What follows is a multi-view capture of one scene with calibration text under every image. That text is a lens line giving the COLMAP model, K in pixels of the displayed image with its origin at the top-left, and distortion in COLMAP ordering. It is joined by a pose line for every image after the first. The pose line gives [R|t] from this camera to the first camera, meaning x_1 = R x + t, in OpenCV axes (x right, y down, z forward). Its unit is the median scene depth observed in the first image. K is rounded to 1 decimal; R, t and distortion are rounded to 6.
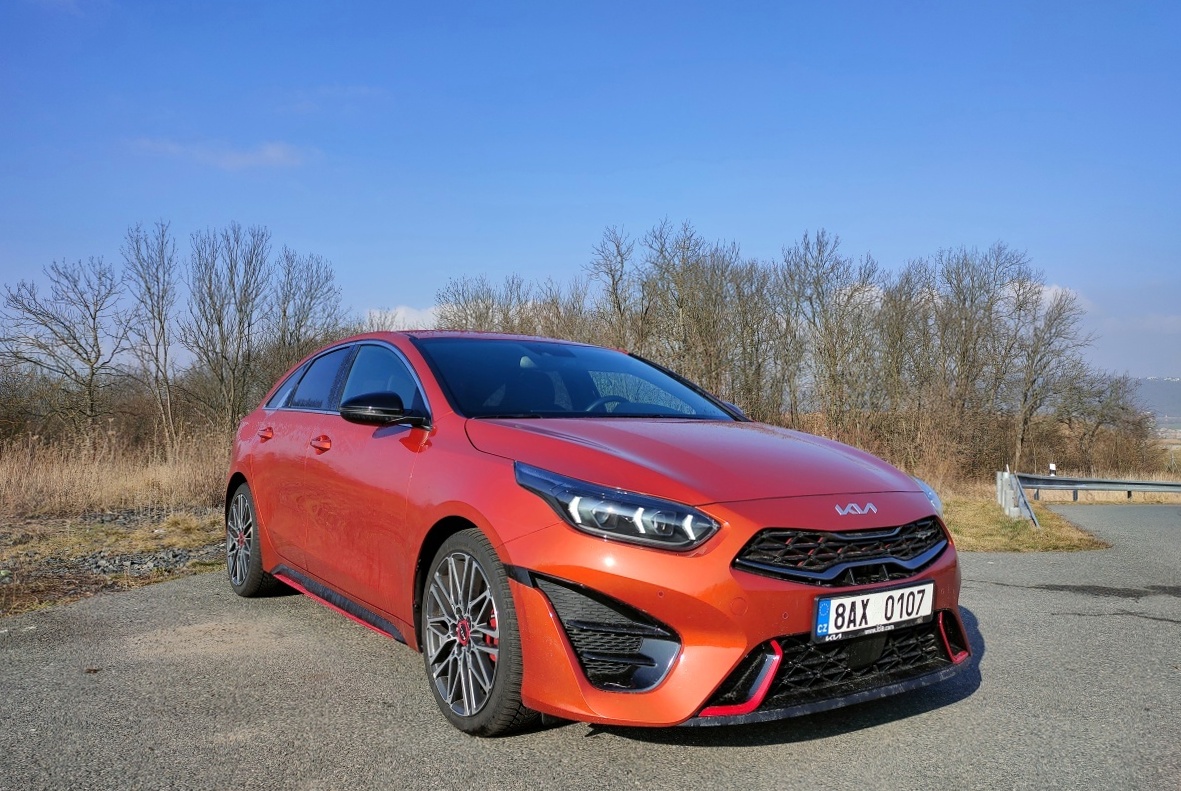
lens RADIAL K [[935.9, 0, 587.0], [0, 935.9, 431.4], [0, 0, 1]] dist [0.082451, -0.063145]
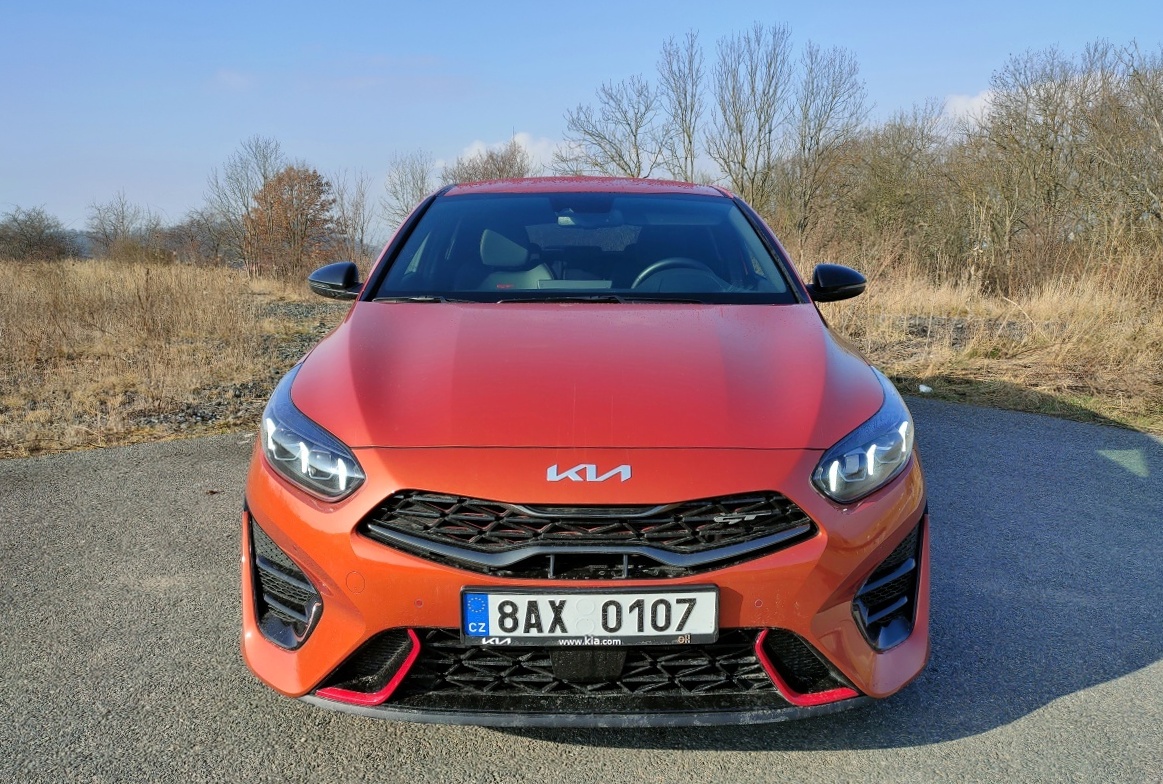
lens RADIAL K [[921.6, 0, 578.1], [0, 921.6, 427.3], [0, 0, 1]] dist [0.082451, -0.063145]
pose [[0.817278, 0.120931, -0.563412, 0.673596], [-0.002354, 0.978424, 0.206595, -0.096087], [0.576239, -0.167520, 0.799929, 0.451962]]
